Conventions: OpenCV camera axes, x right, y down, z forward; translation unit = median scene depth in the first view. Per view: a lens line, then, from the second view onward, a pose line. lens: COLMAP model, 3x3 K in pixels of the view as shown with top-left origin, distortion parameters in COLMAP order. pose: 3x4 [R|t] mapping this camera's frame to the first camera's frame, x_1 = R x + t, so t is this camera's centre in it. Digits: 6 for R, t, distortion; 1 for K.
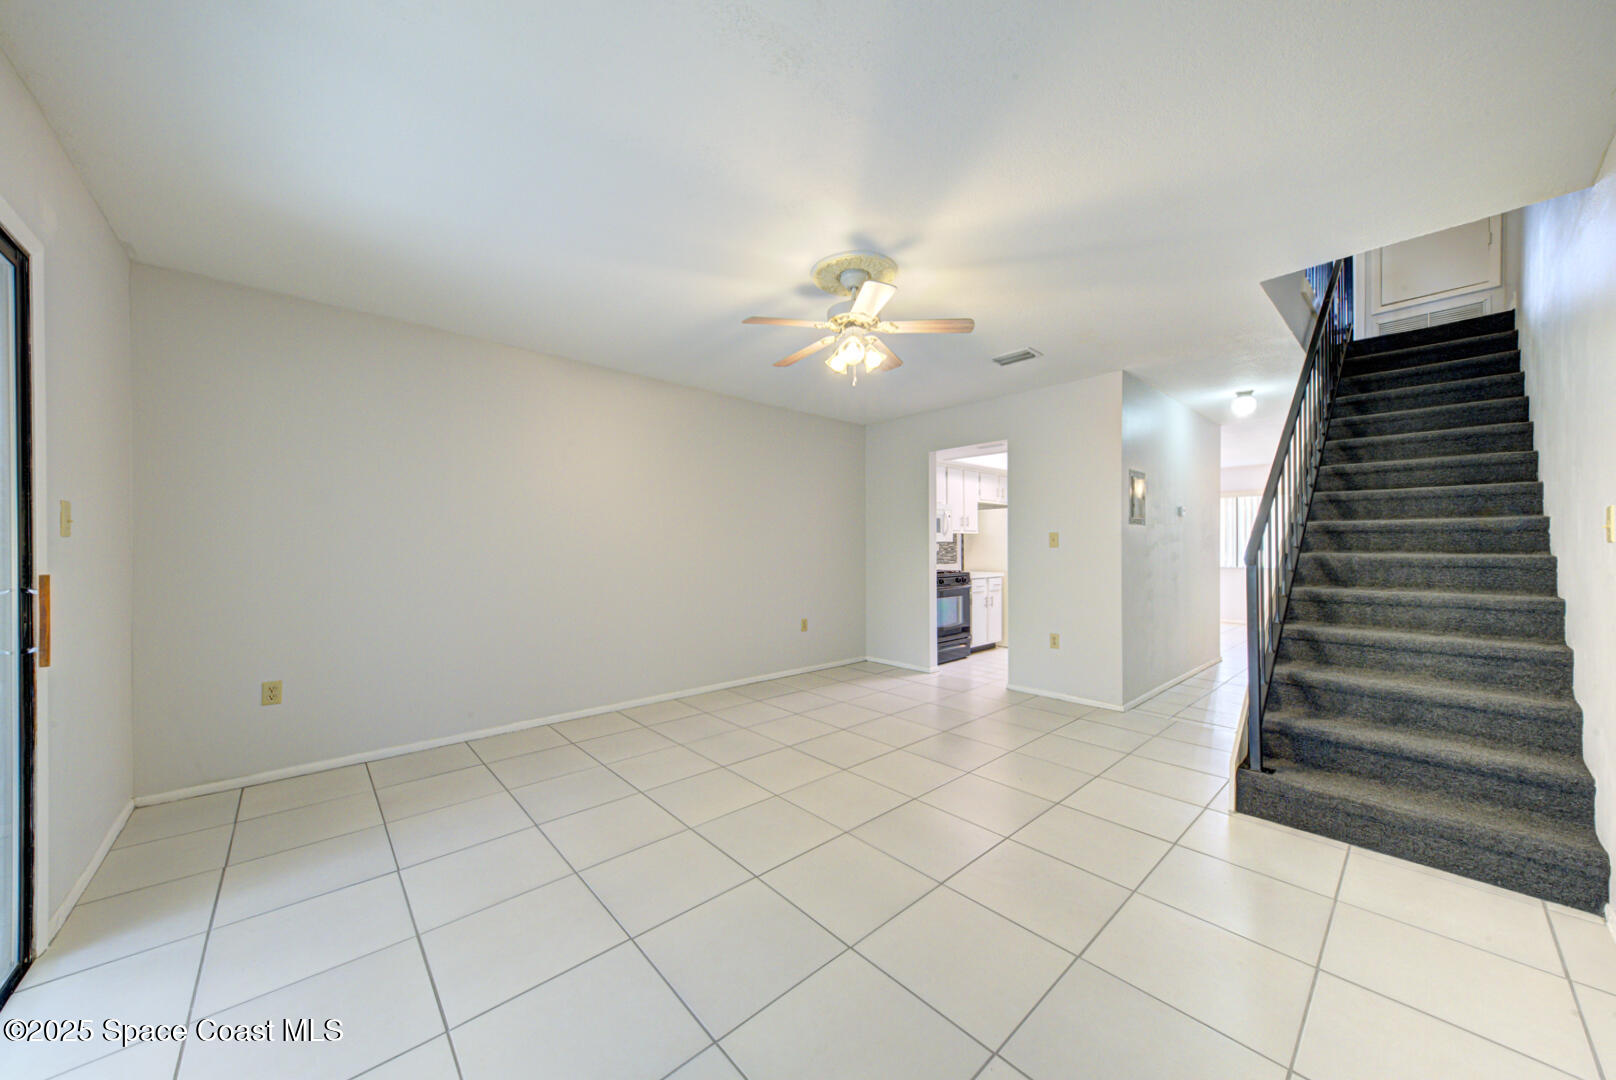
lens RADIAL K [[556.4, 0, 802.1], [0, 556.4, 547.5], [0, 0, 1]] dist [0.014660, -0.003415]
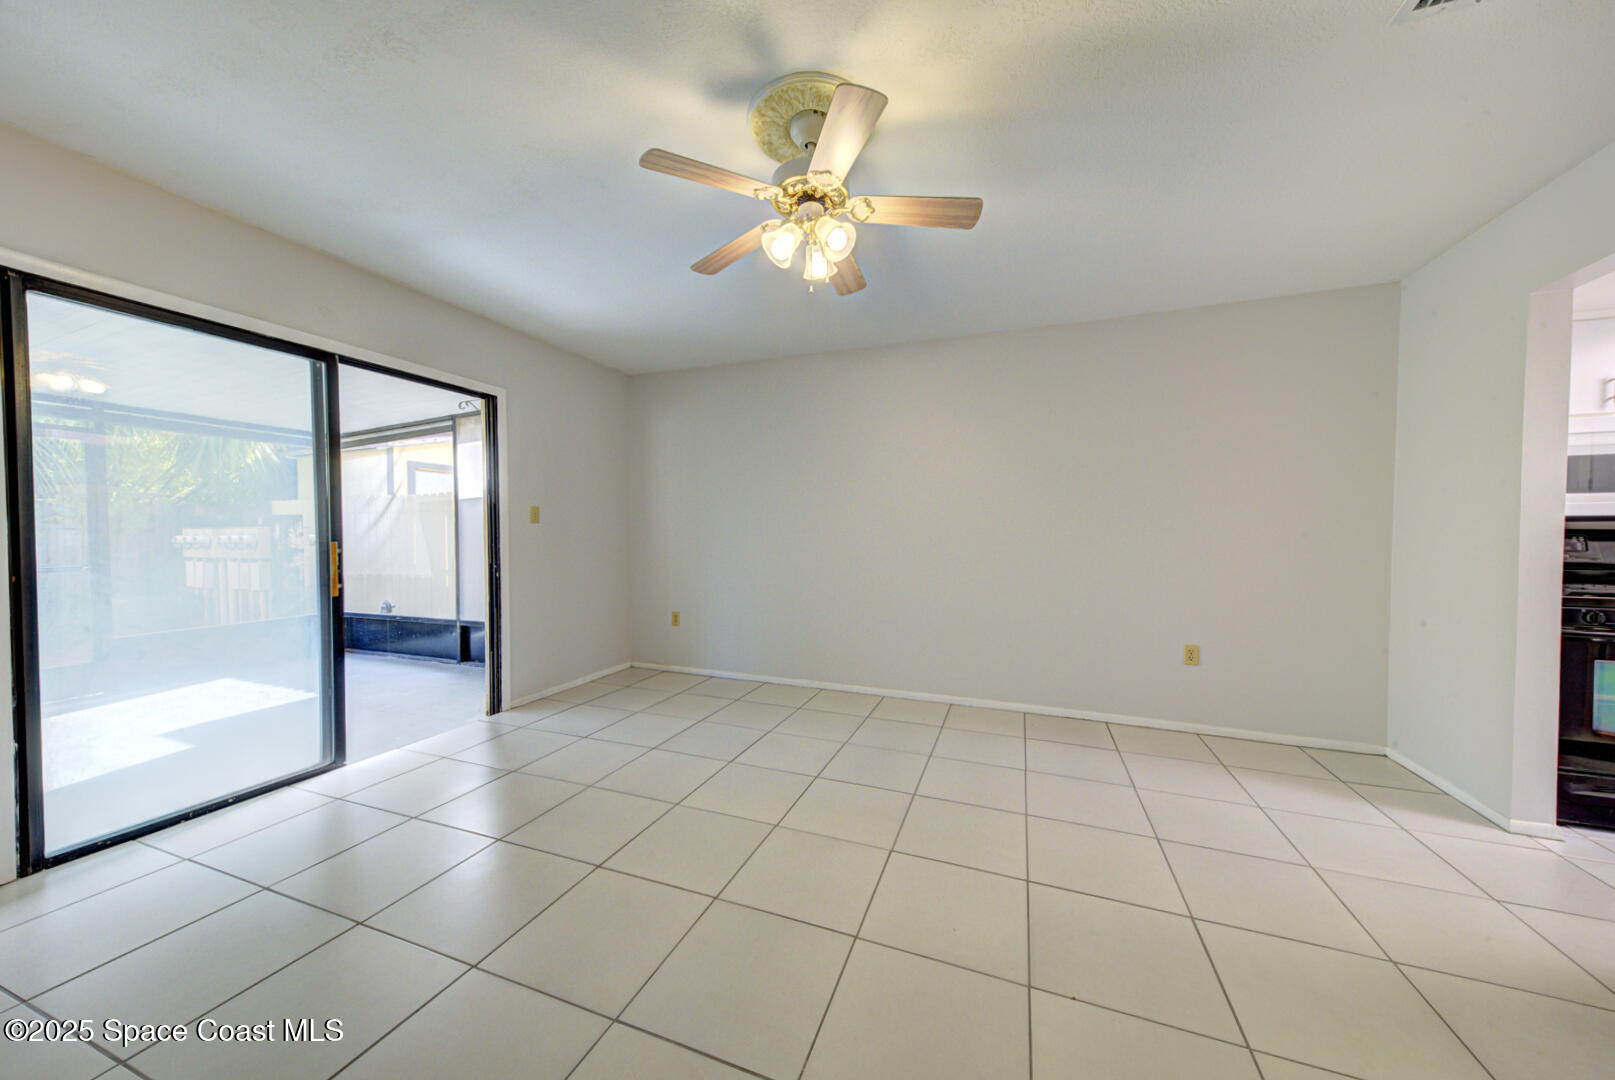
lens RADIAL K [[556.0, 0, 806.3], [0, 556.0, 550.2], [0, 0, 1]] dist [0.014660, -0.003415]
pose [[0.450922, 0.033318, -0.891941, 0.613643], [-0.004857, 0.999380, 0.034876, 0.005378], [0.892550, -0.011394, 0.450804, 0.582854]]
